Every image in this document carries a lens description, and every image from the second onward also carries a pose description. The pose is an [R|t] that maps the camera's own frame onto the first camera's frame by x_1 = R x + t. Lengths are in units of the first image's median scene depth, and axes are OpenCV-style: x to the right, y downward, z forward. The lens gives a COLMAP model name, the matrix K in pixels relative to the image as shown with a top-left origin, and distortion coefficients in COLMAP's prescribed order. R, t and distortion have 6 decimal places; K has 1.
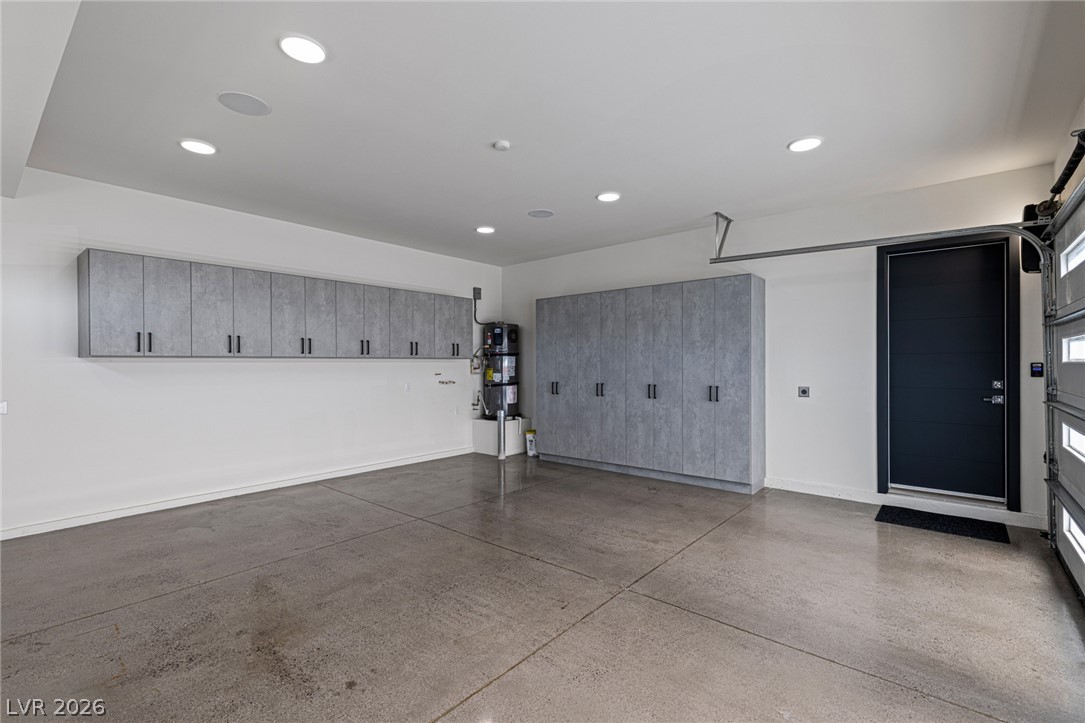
lens RADIAL K [[491.7, 0, 542.5], [0, 491.7, 361.5], [0, 0, 1]] dist [0.010941, -0.000361]
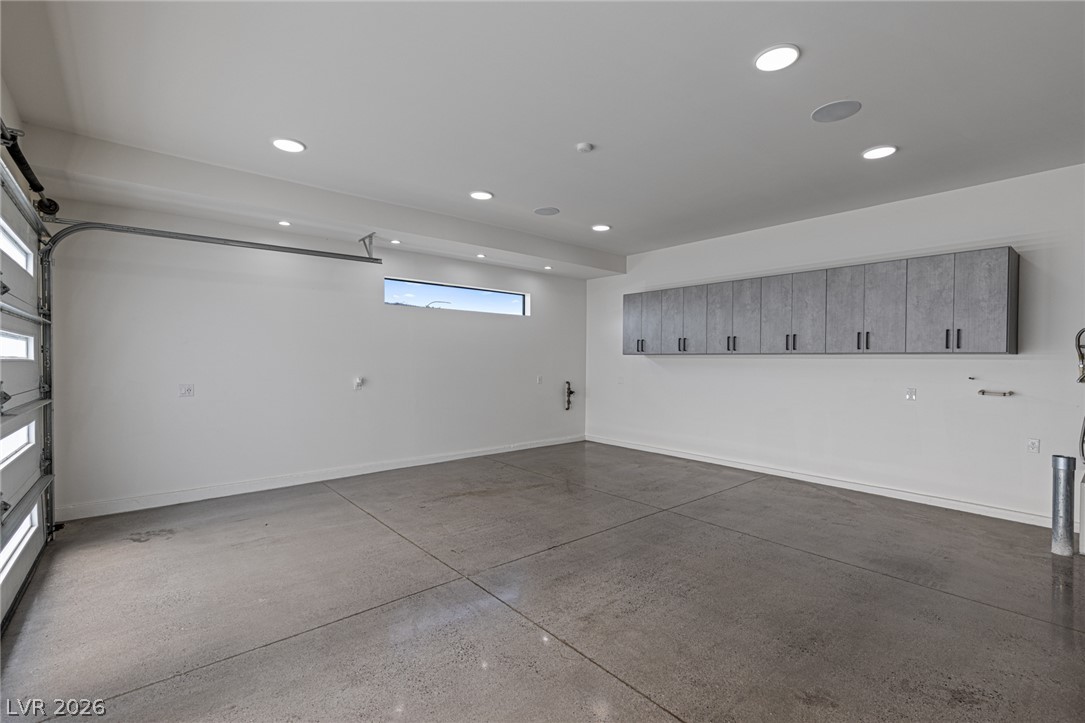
lens RADIAL K [[473.8, 0, 542.5], [0, 473.8, 361.5], [0, 0, 1]] dist [0.003840, 0.000318]
pose [[-0.155331, 0.007965, -0.987830, 0.680122], [-0.001492, 0.999964, 0.008298, 0.000692], [0.987861, 0.002763, -0.155314, 0.796536]]
